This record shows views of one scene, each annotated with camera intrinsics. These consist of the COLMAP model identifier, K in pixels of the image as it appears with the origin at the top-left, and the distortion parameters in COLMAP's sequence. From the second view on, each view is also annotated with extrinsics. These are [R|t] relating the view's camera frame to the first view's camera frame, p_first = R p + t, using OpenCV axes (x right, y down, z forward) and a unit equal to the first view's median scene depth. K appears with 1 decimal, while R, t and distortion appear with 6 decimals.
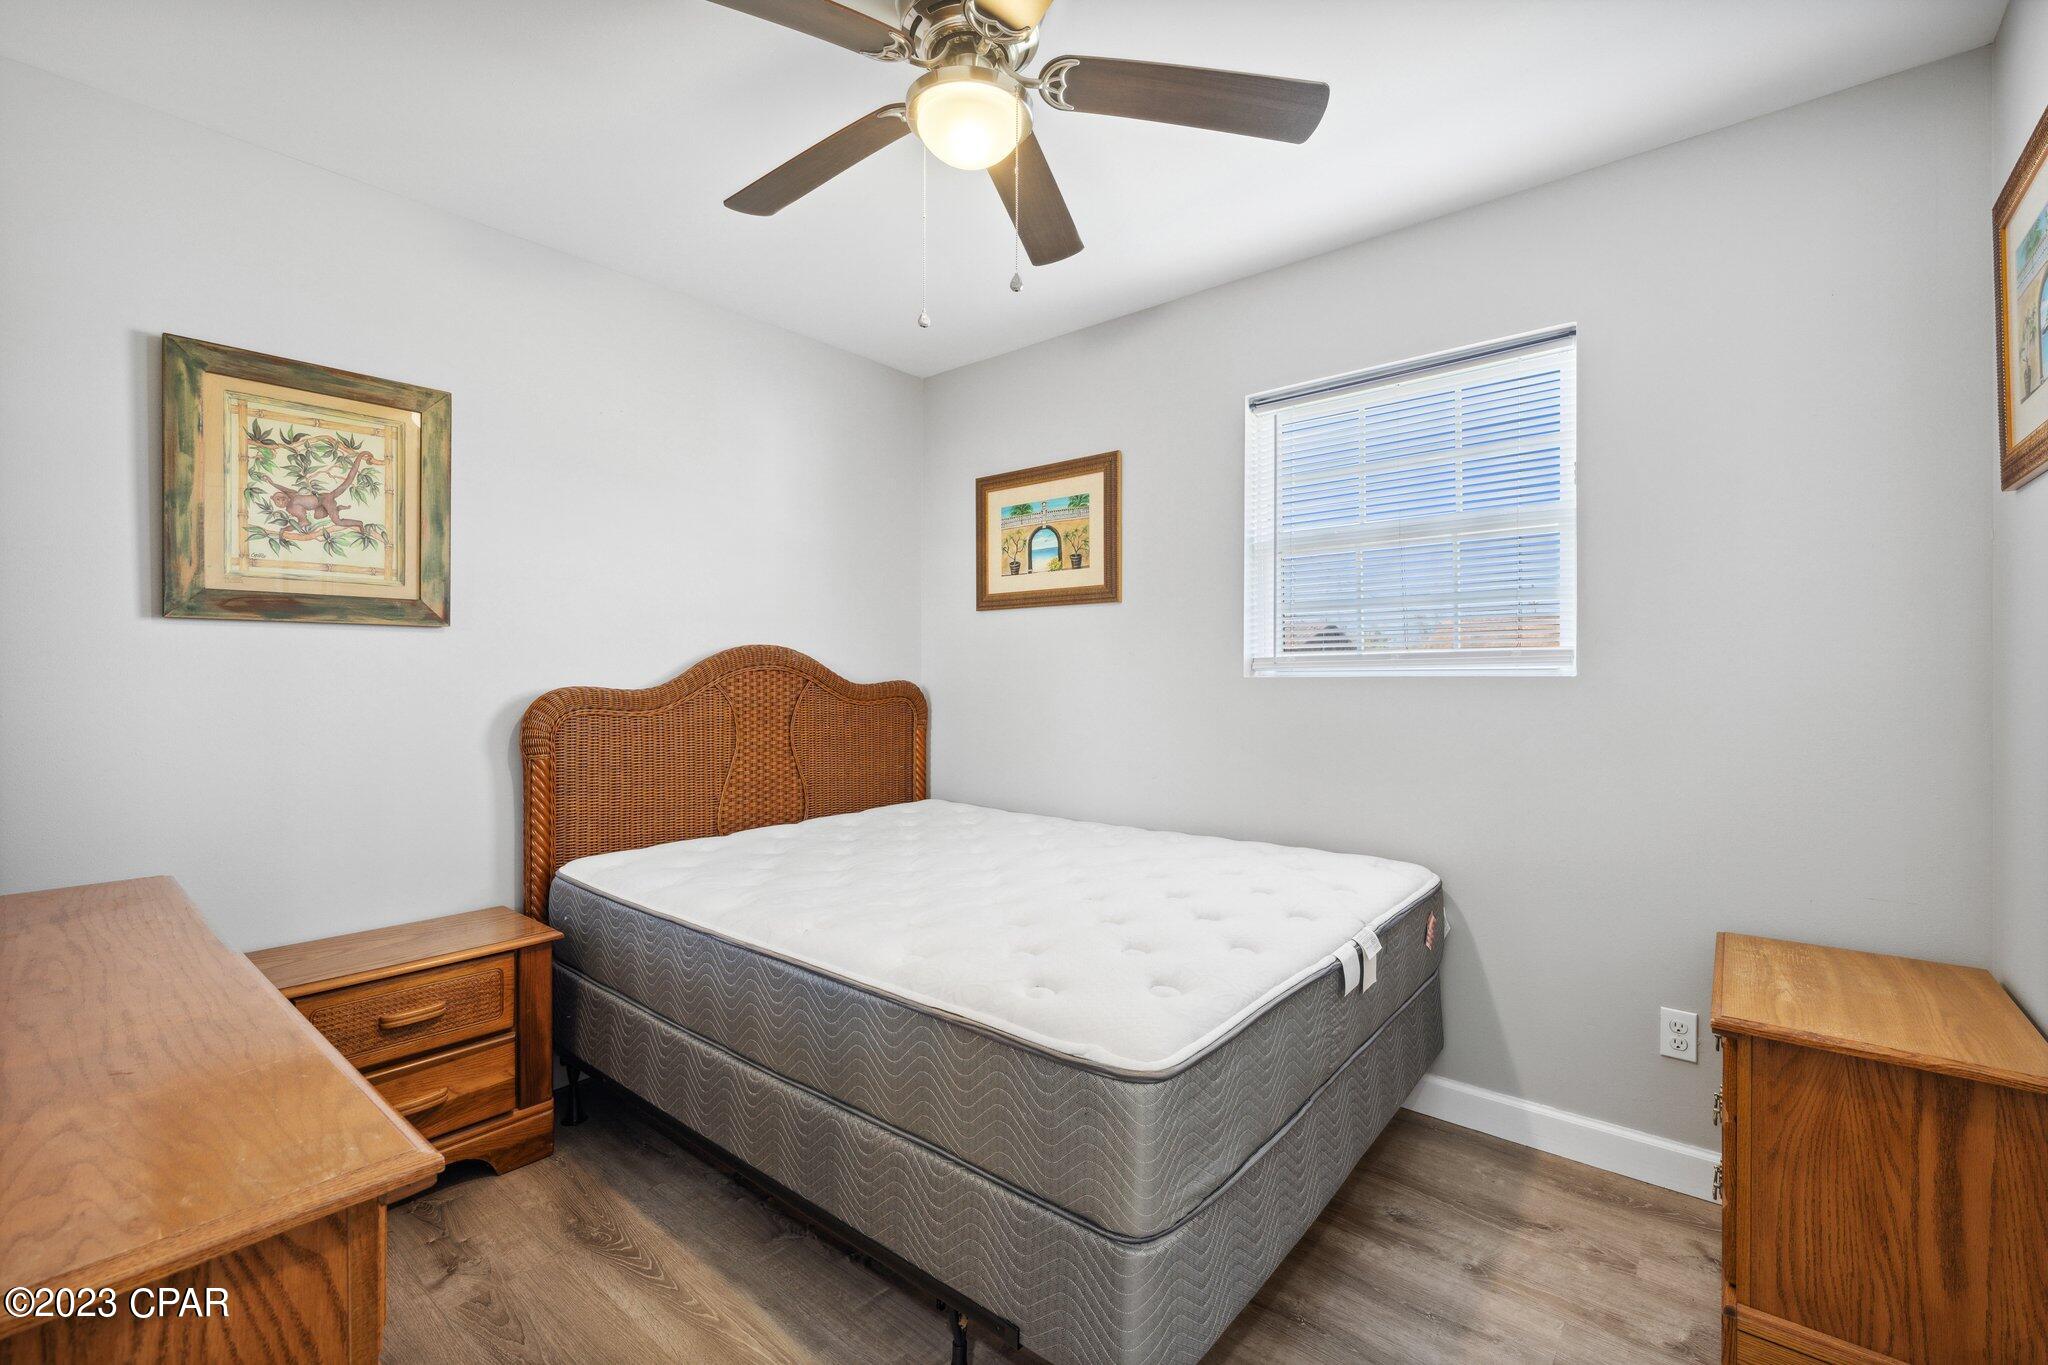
lens RADIAL K [[854.6, 0, 1037.0], [0, 854.6, 674.6], [0, 0, 1]] dist [-0.028984, -0.000030]
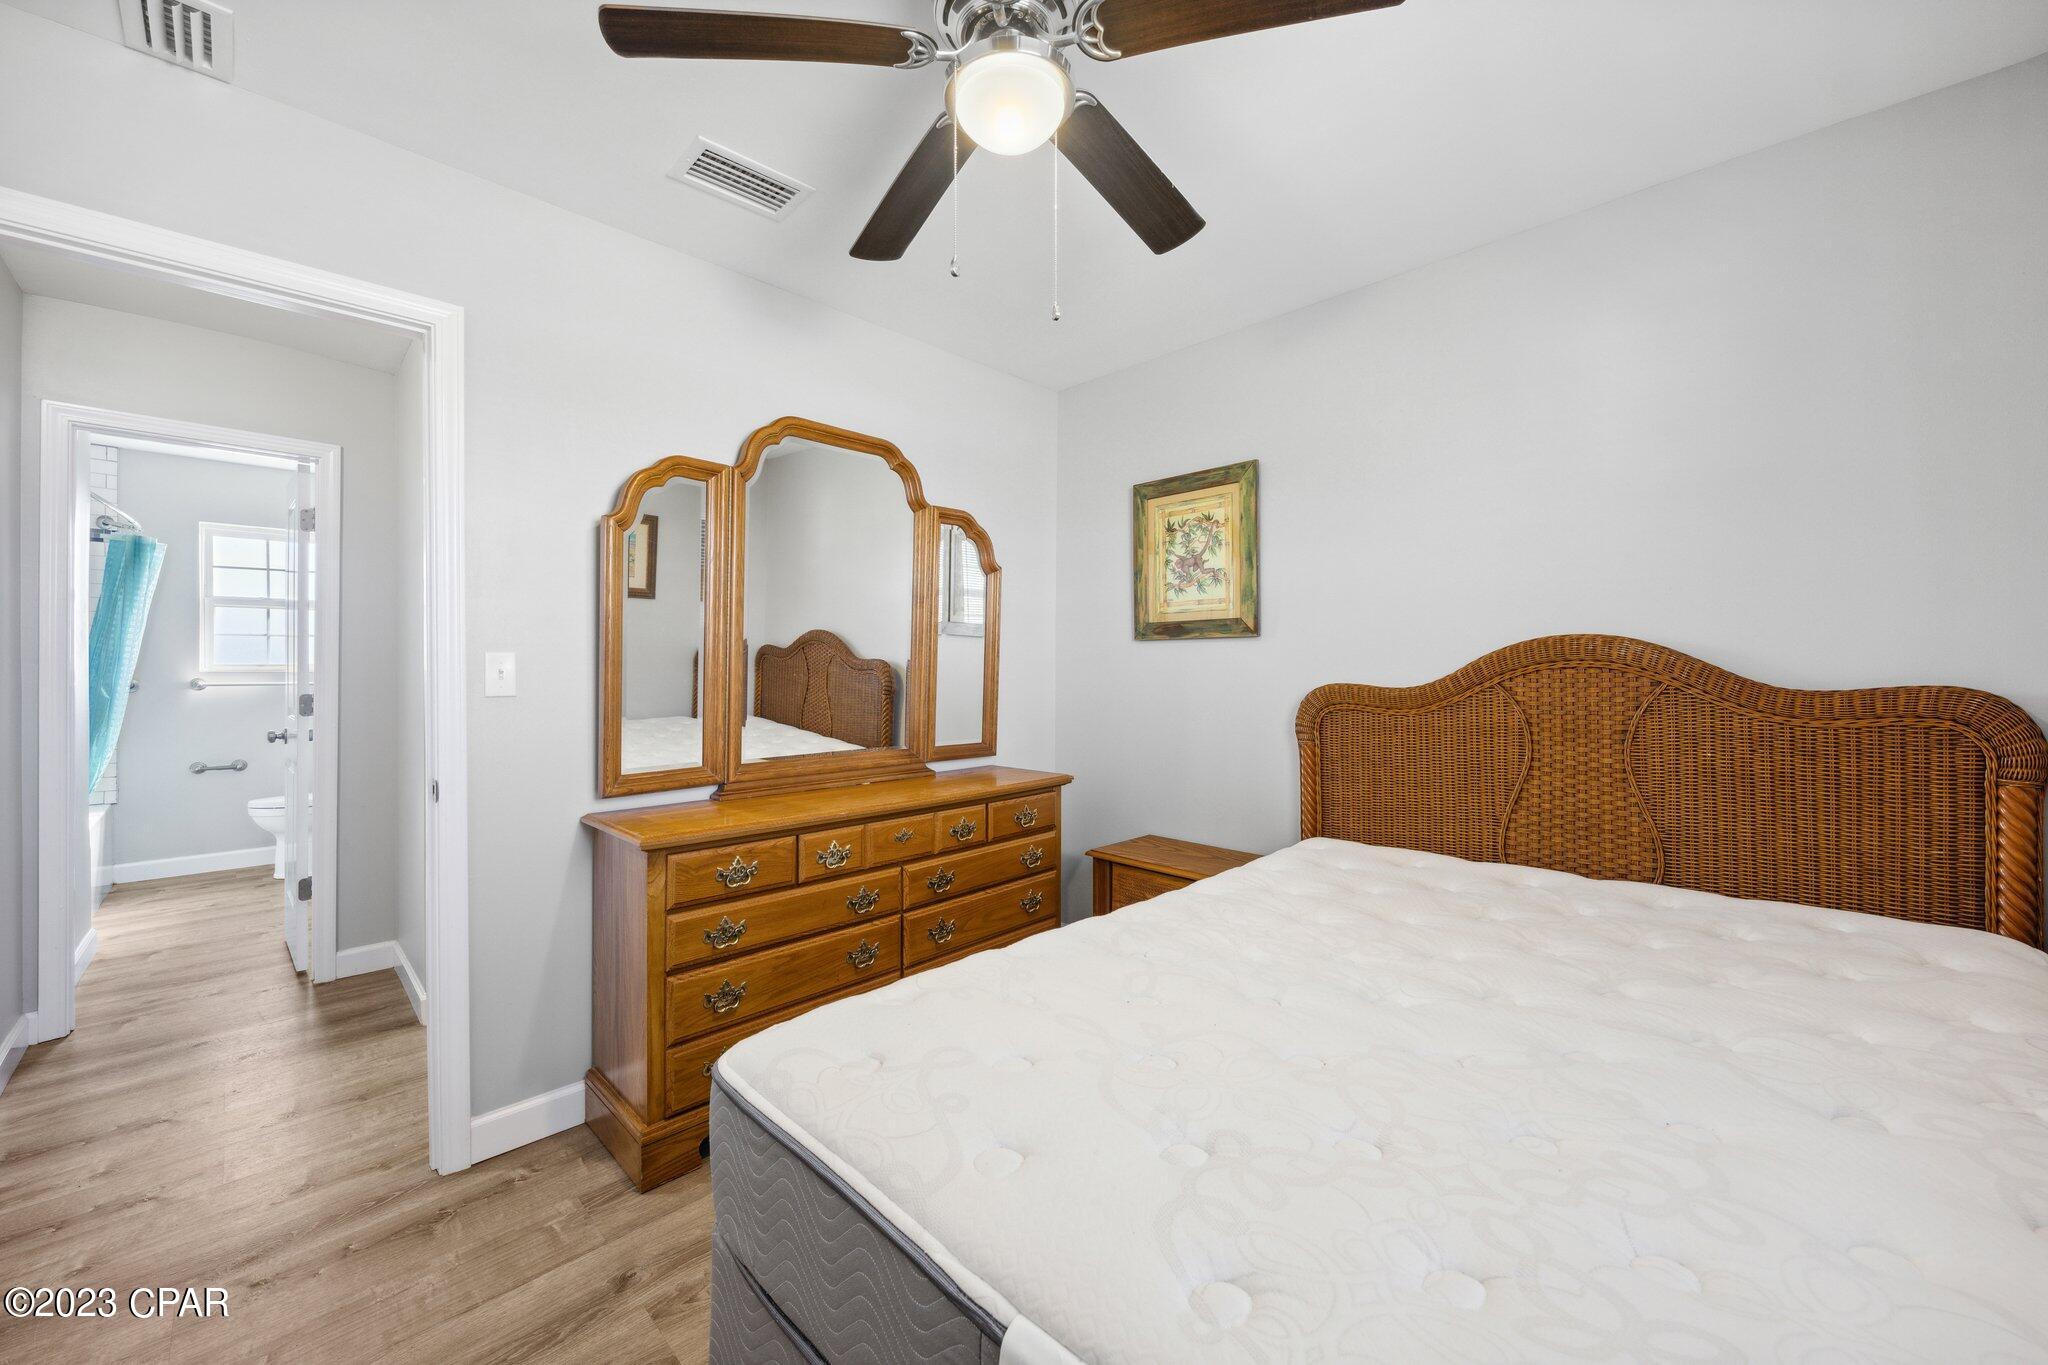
lens RADIAL K [[763.5, 0, 1027.0], [0, 763.5, 667.9], [0, 0, 1]] dist [-0.000533, 0.000000]
pose [[-0.099964, -0.005379, -0.994976, 0.574128], [-0.003088, 0.999982, -0.005096, 0.000696], [0.994986, 0.002563, -0.099979, 0.821632]]
